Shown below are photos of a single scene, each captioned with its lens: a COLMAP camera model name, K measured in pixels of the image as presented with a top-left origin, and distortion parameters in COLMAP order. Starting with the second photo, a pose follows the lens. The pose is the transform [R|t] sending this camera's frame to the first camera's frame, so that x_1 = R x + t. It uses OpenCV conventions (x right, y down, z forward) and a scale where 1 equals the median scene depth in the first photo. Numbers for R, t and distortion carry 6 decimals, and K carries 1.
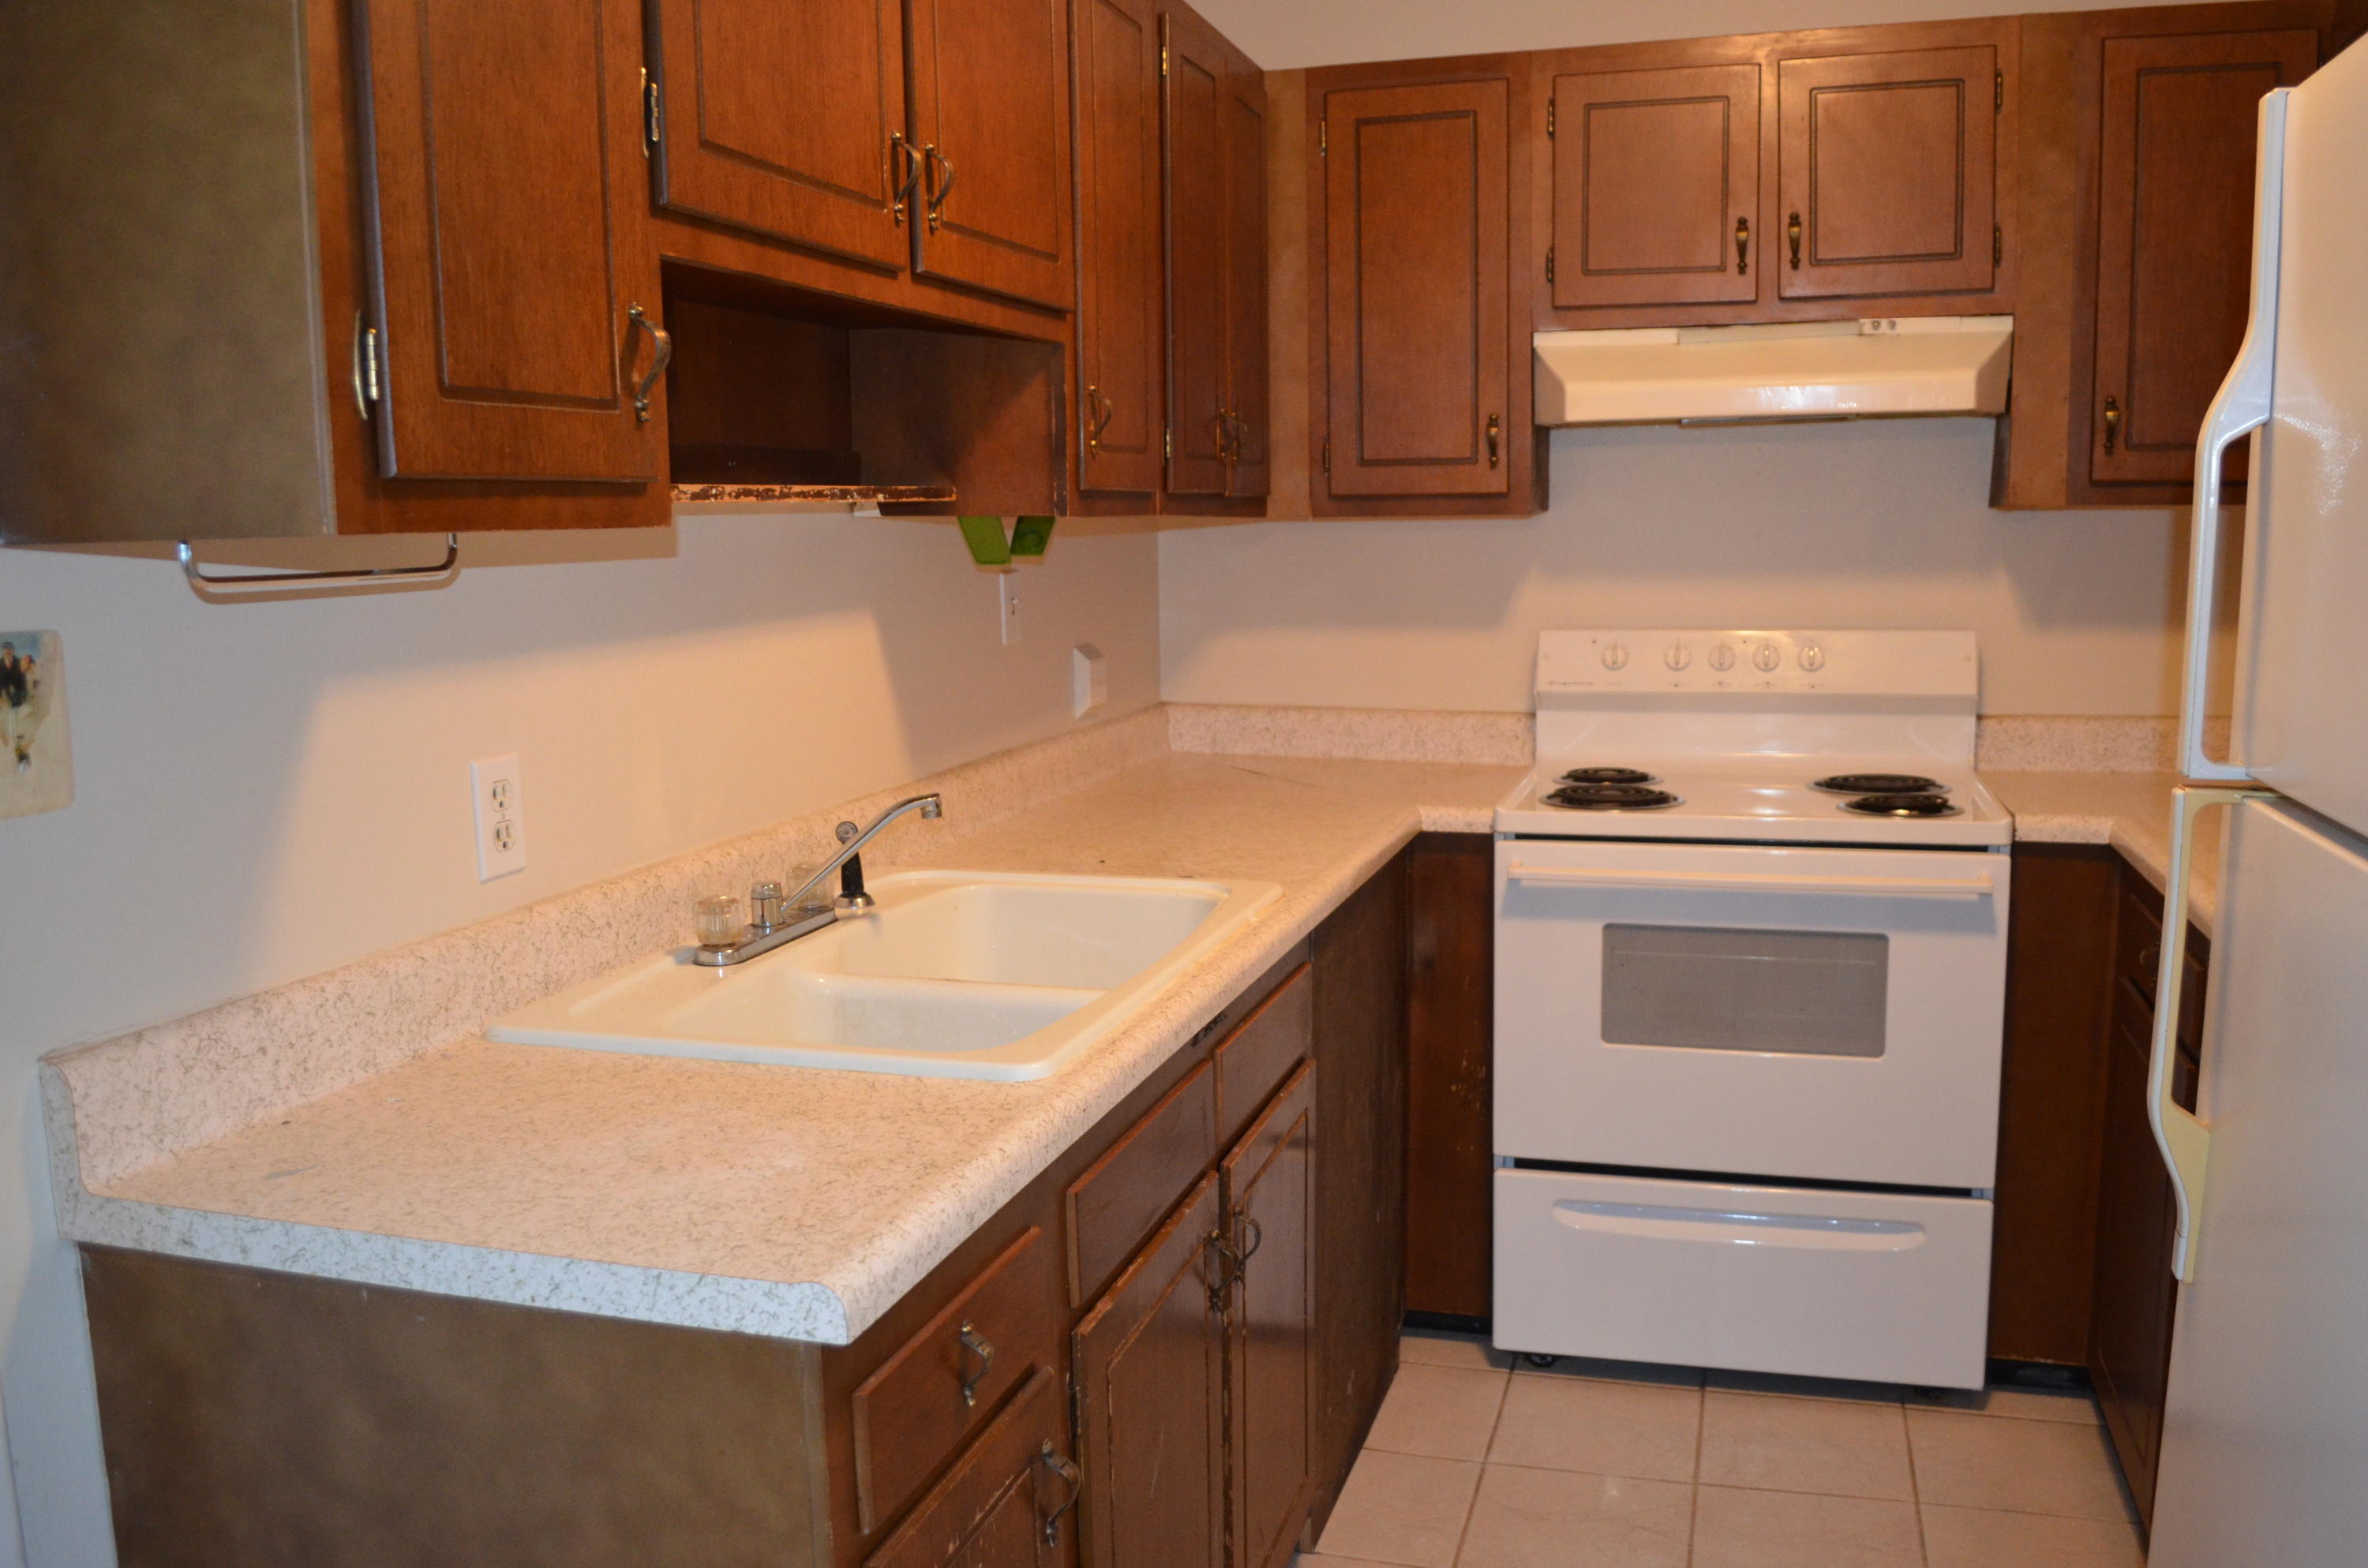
lens RADIAL K [[1854.1, 0, 1184.0], [0, 1854.1, 784.0], [0, 0, 1]] dist [-0.112878, -0.004130]
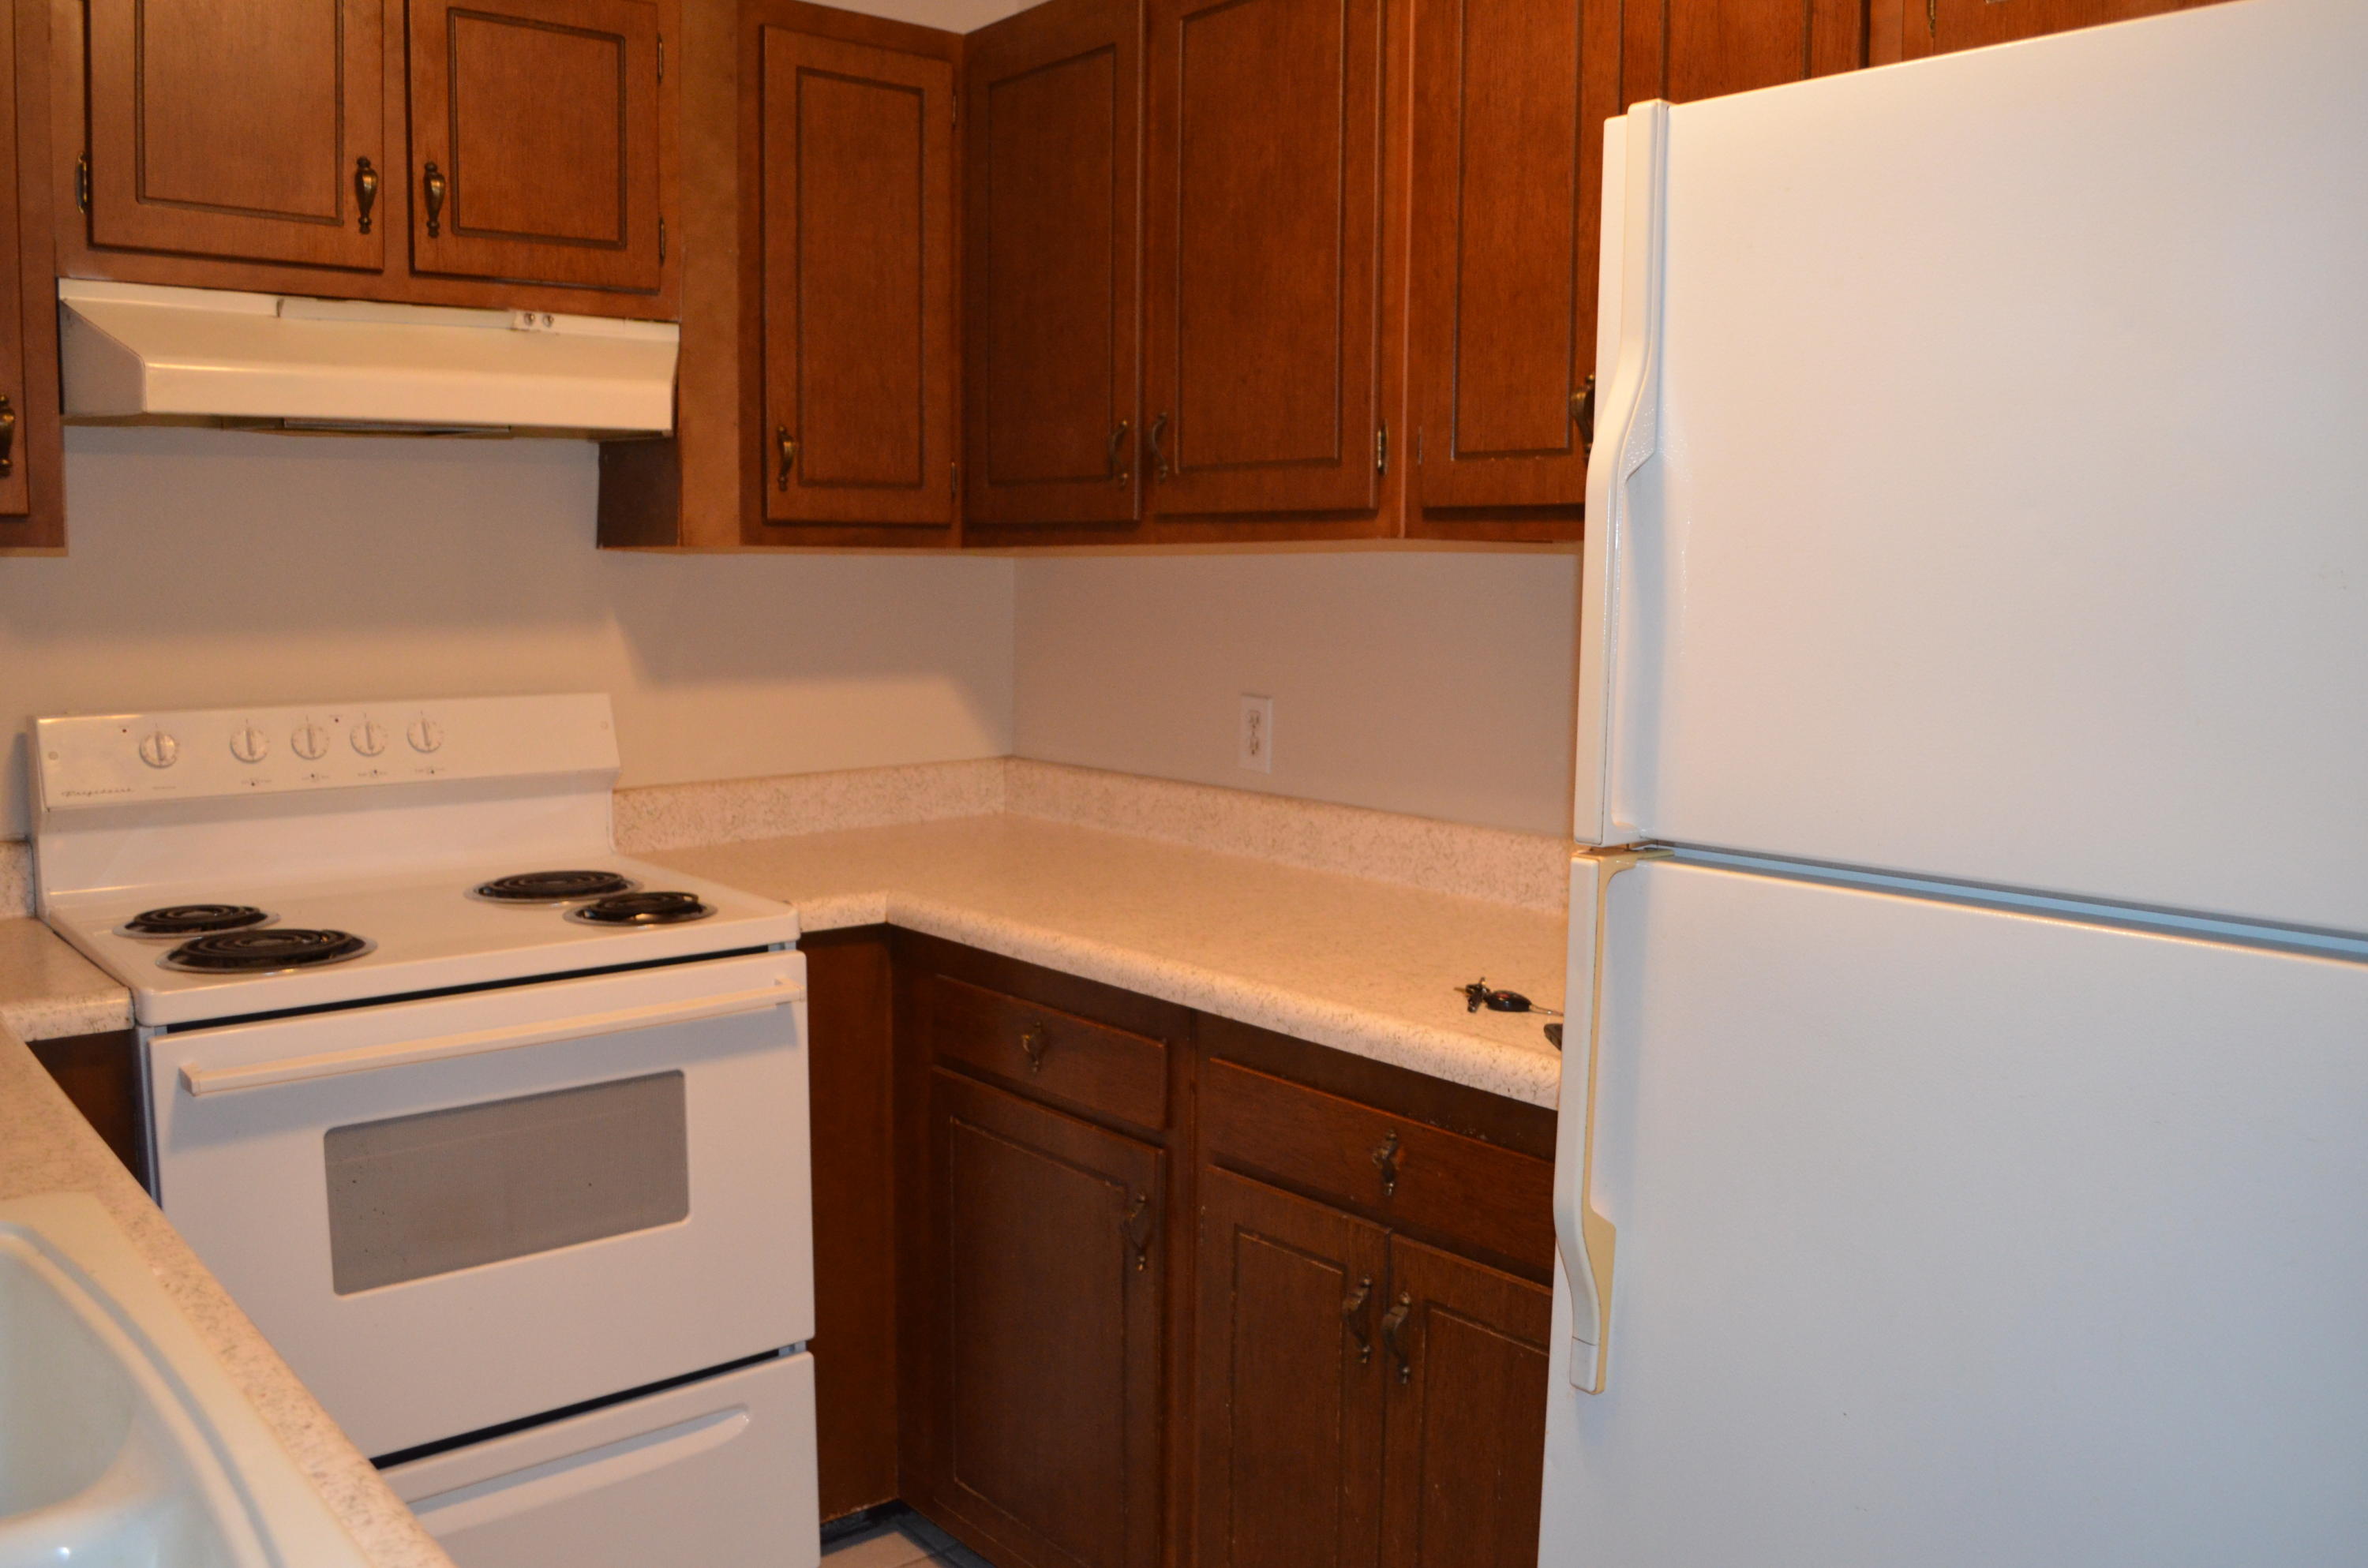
lens RADIAL K [[1877.1, 0, 1184.0], [0, 1877.1, 784.0], [0, 0, 1]] dist [-0.090546, 0.016235]
pose [[0.538447, -0.071268, 0.839640, -0.166091], [0.098049, 0.994948, 0.021572, -0.036616], [-0.836935, 0.070711, 0.542715, 0.324178]]
